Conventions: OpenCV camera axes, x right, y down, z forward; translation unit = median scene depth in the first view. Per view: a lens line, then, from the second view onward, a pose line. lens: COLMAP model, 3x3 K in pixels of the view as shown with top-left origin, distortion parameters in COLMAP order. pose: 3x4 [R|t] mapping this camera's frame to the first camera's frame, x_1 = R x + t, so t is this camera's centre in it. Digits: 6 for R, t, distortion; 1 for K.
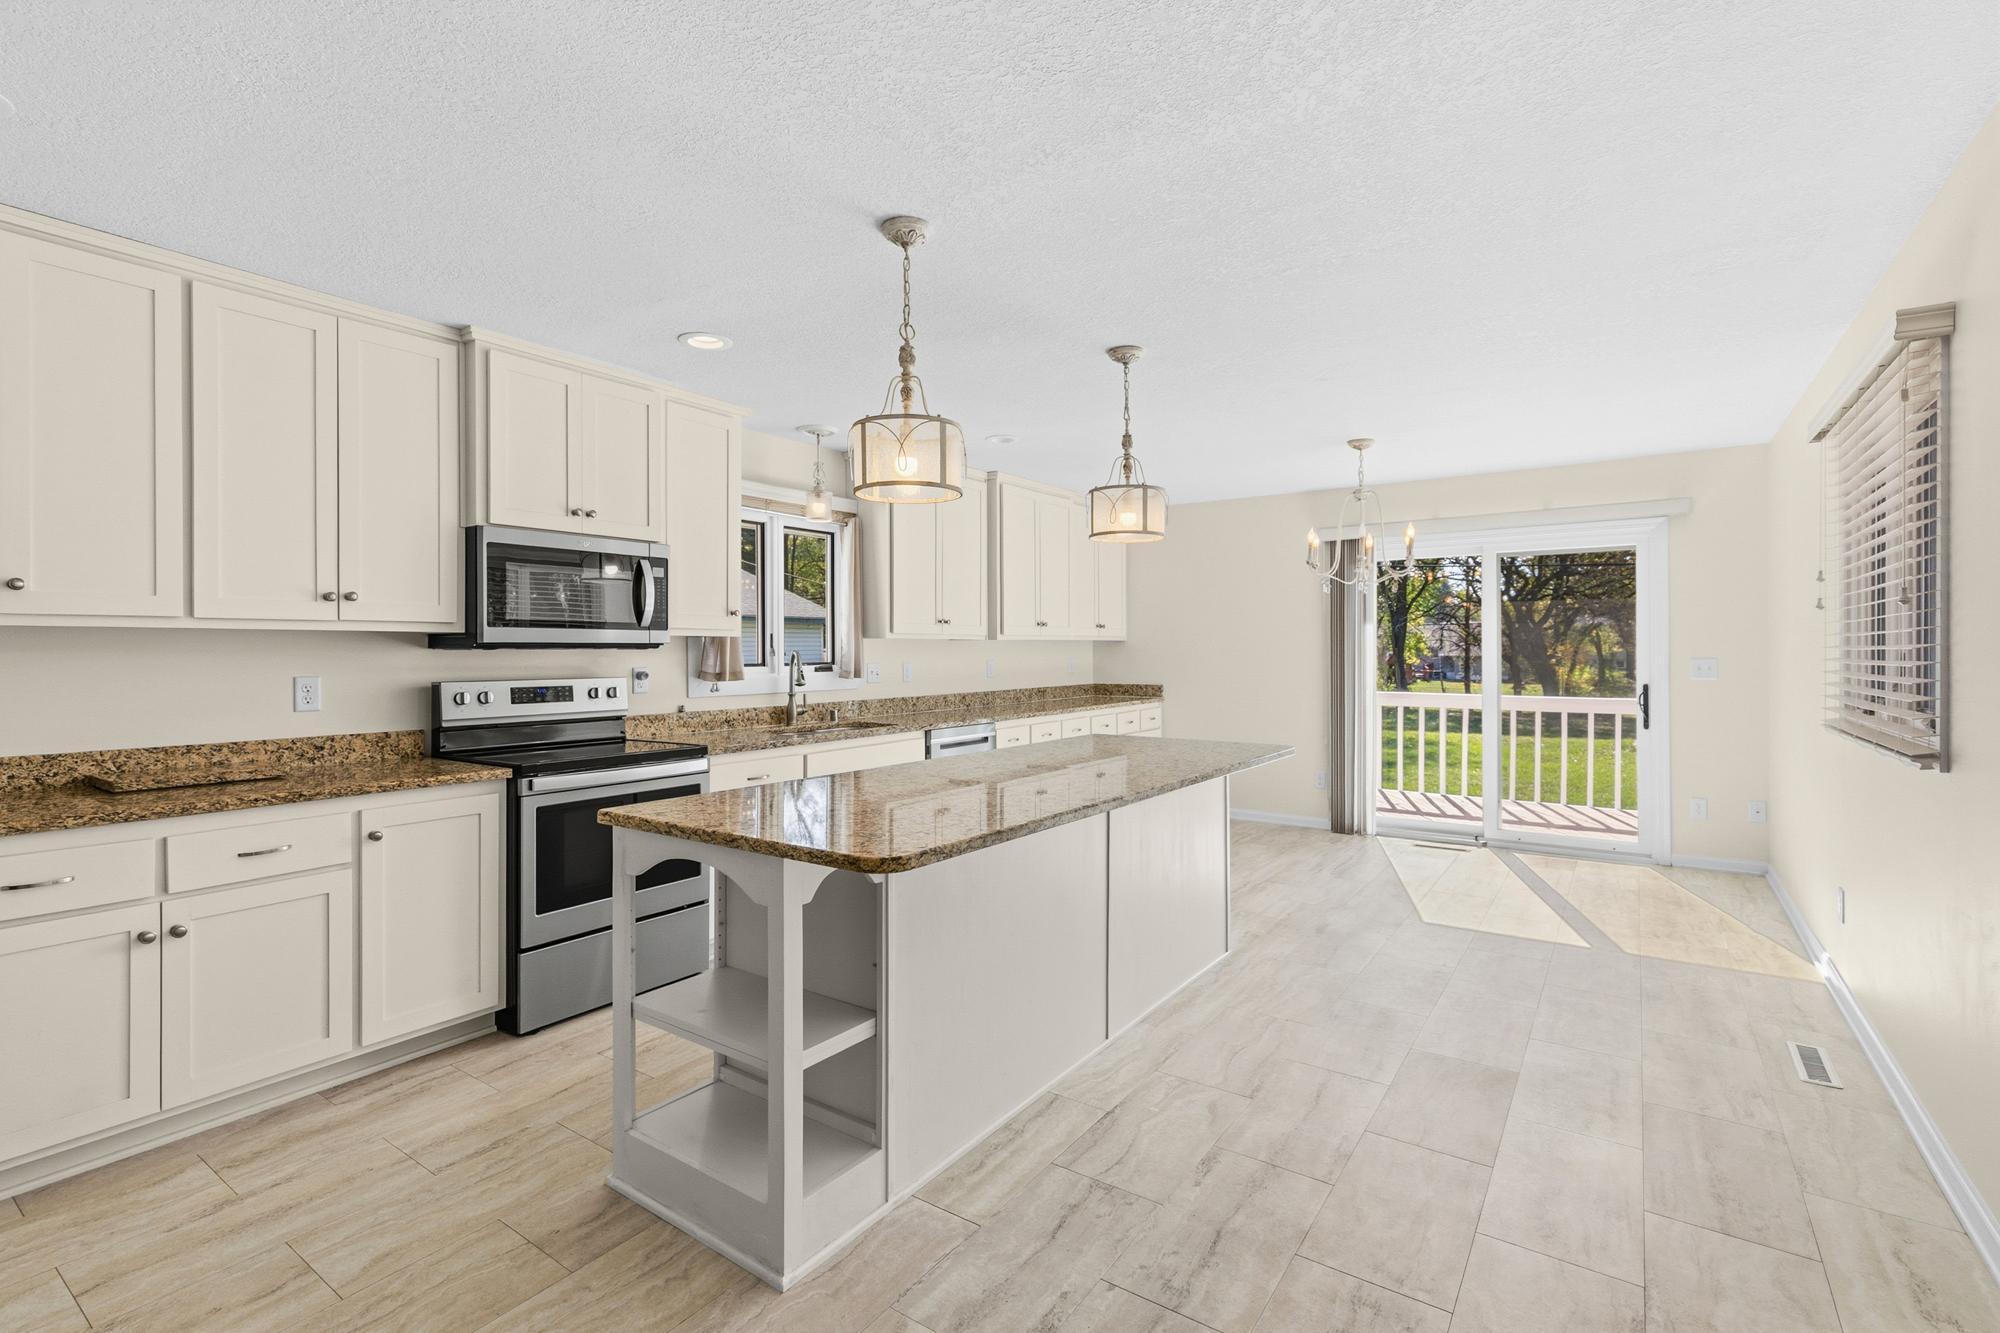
lens RADIAL K [[921.1, 0, 992.1], [0, 921.1, 661.1], [0, 0, 1]] dist [0.008023, -0.000825]
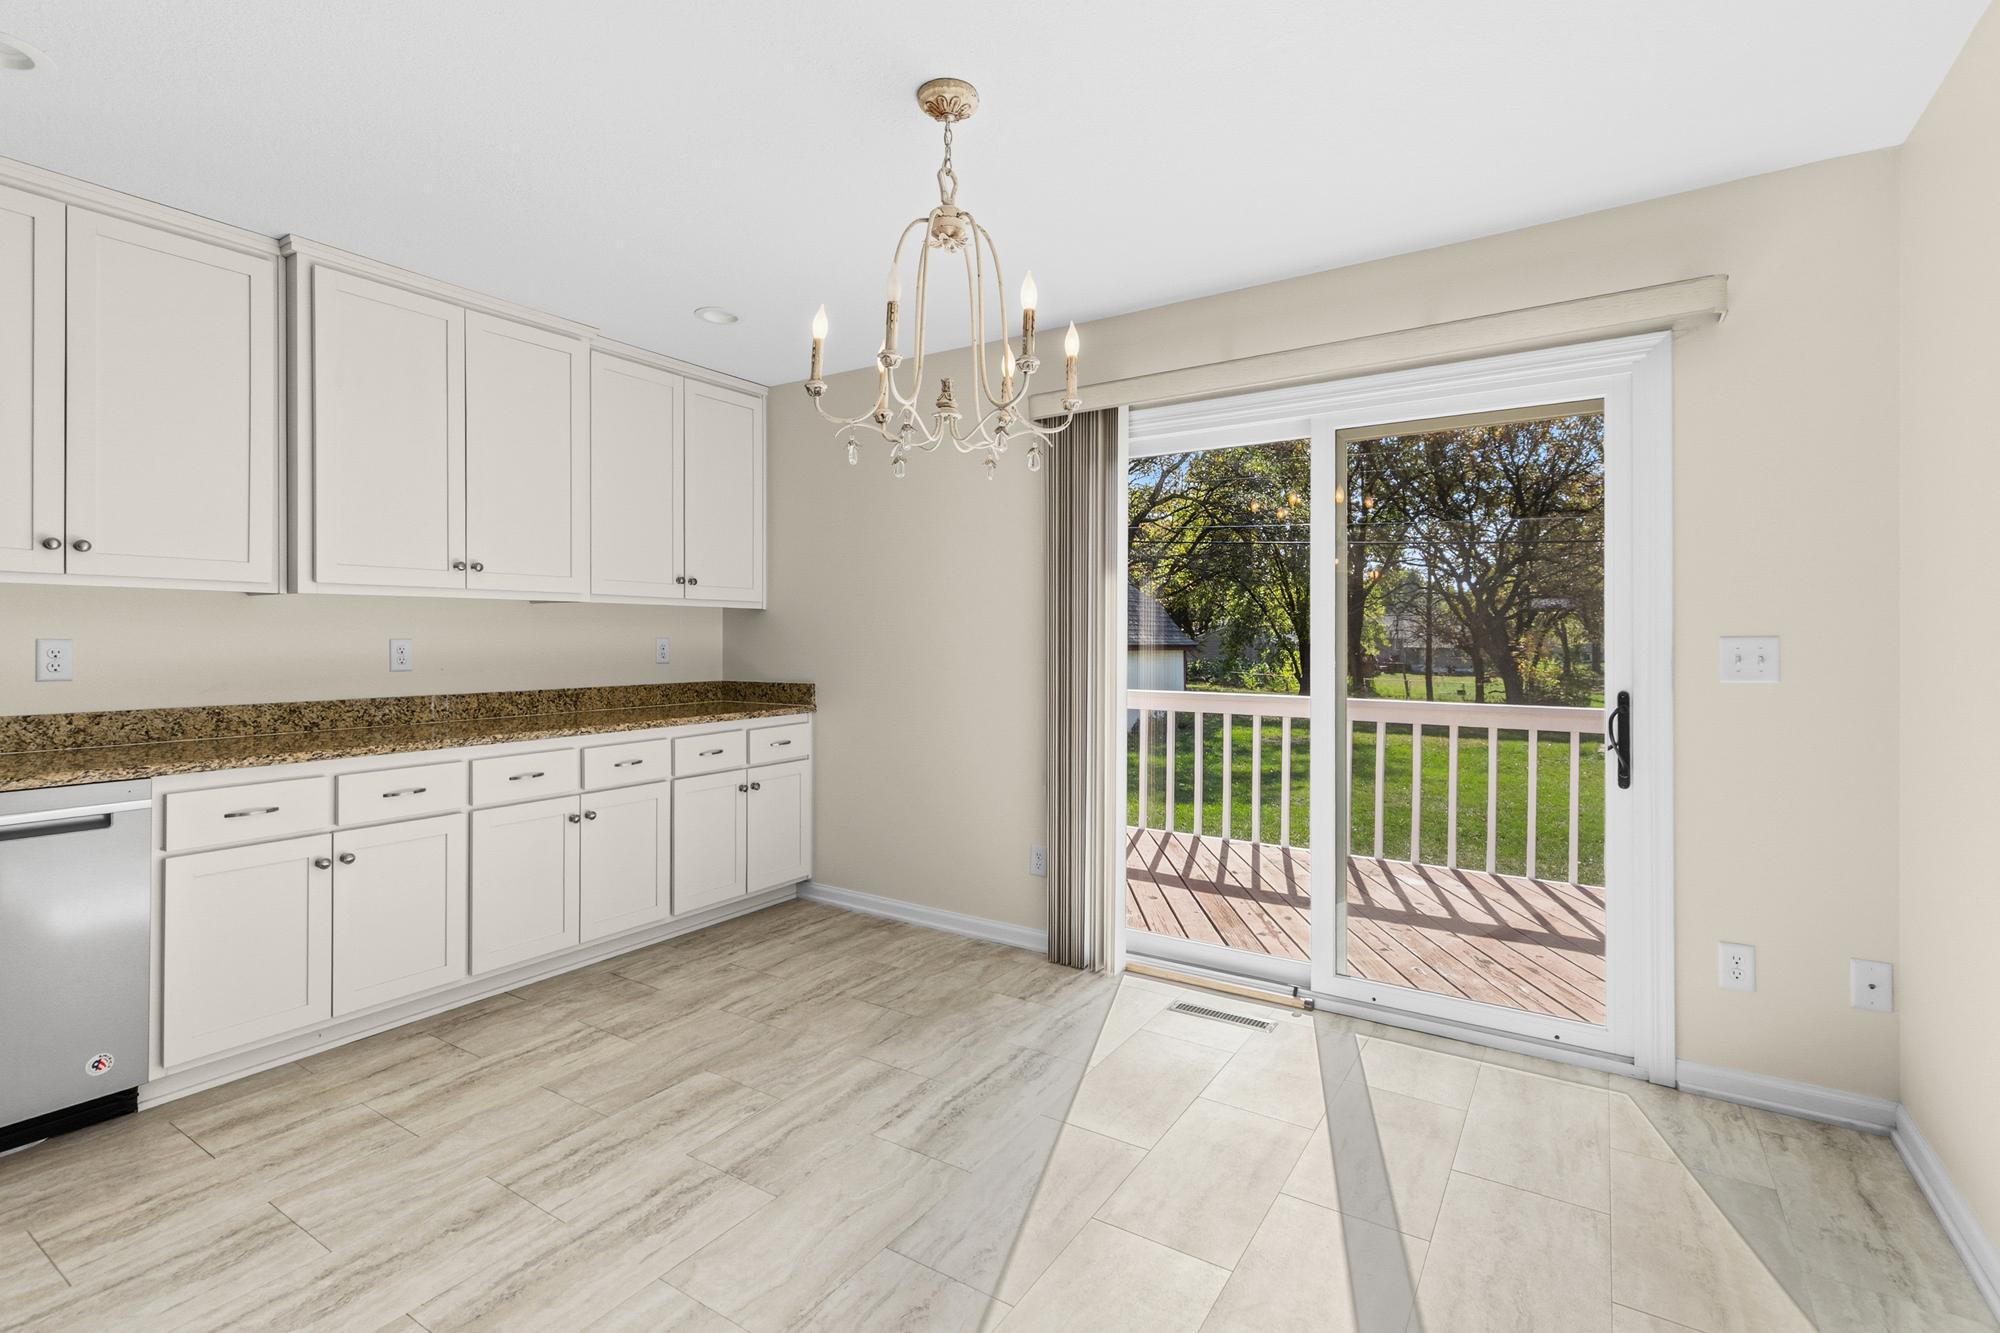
lens RADIAL K [[921.1, 0, 1005.3], [0, 921.1, 647.5], [0, 0, 1]] dist [0.008023, -0.000825]
pose [[0.999385, 0.005516, 0.034642, 0.272779], [-0.005373, 0.999977, -0.004225, 0.004286], [-0.034665, 0.004036, 0.999391, 0.392060]]
